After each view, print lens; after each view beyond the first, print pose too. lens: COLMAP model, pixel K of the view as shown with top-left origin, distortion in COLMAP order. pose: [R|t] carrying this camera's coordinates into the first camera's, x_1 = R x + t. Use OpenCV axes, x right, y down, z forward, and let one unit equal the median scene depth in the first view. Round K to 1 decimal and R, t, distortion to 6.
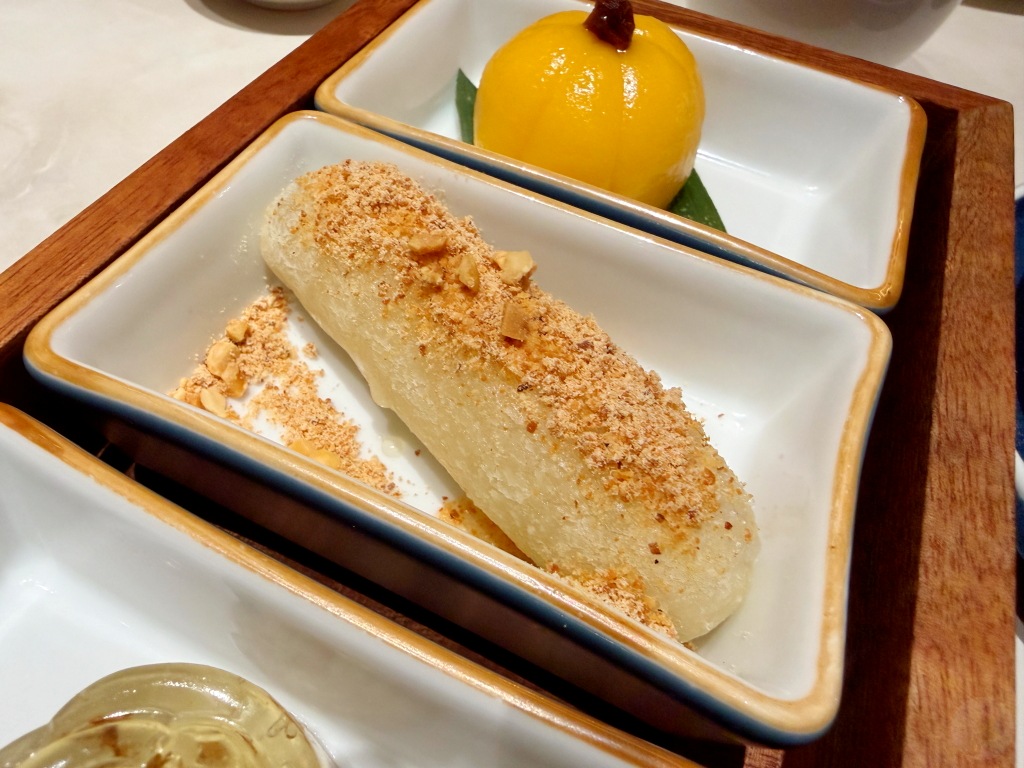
lens RADIAL K [[746.9, 0, 456.4], [0, 746.9, 383.0], [0, 0, 1]] dist [0.001721, 0.005485]
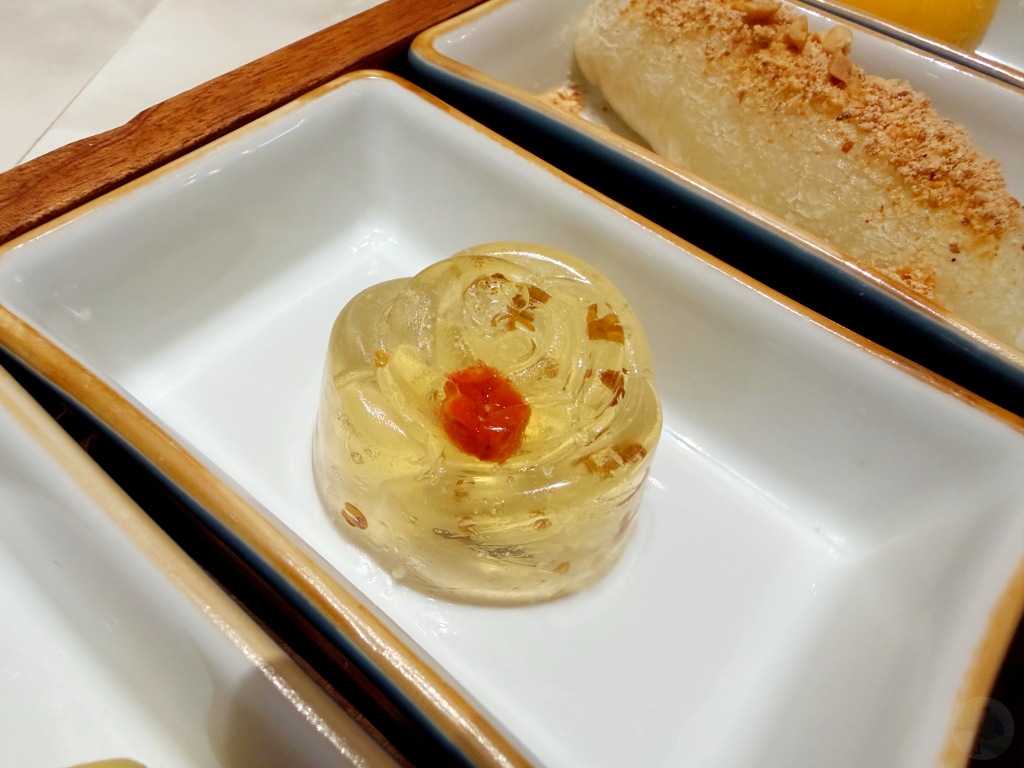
lens RADIAL K [[746.9, 0, 456.4], [0, 746.9, 383.0], [0, 0, 1]] dist [0.001721, 0.005485]
pose [[0.969302, 0.195905, -0.148574, -0.213106], [-0.199125, 0.979949, -0.006972, 0.483893], [0.144229, 0.036343, 0.988877, -0.180685]]
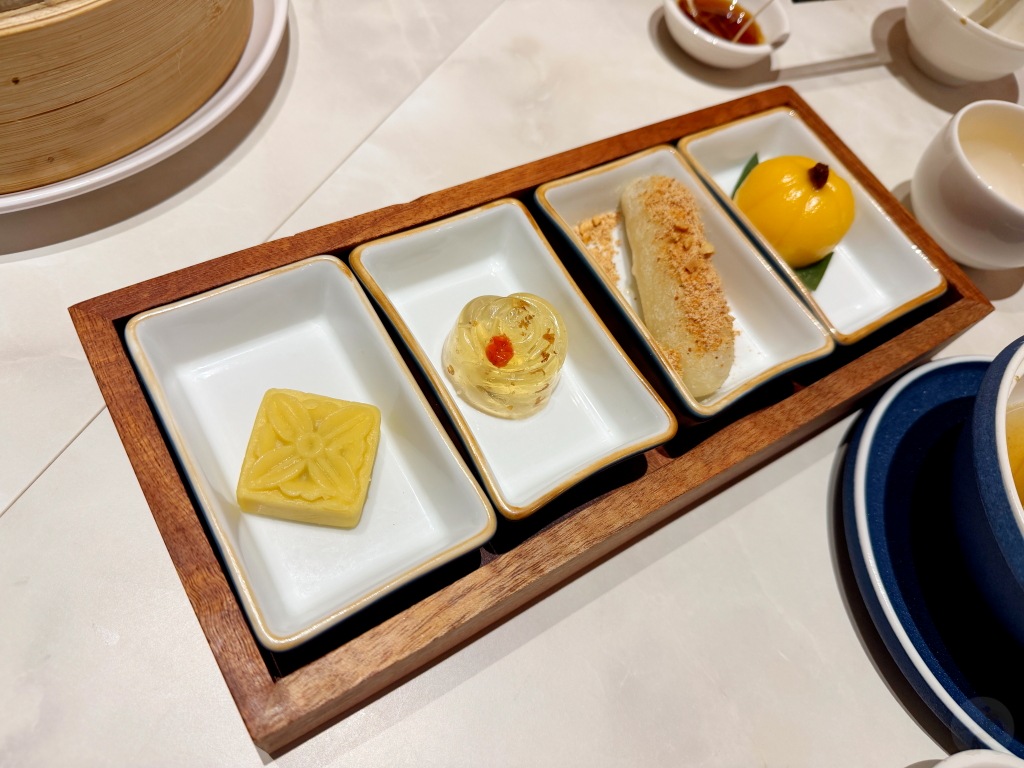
lens RADIAL K [[755.6, 0, 512.0], [0, 755.6, 384.0], [0, 0, 1]] dist [0.084768, -0.224080]
pose [[0.836766, 0.514782, -0.186606, 0.257906], [-0.499236, 0.857231, 0.126165, 0.262318], [0.224912, -0.012410, 0.974300, -1.817141]]
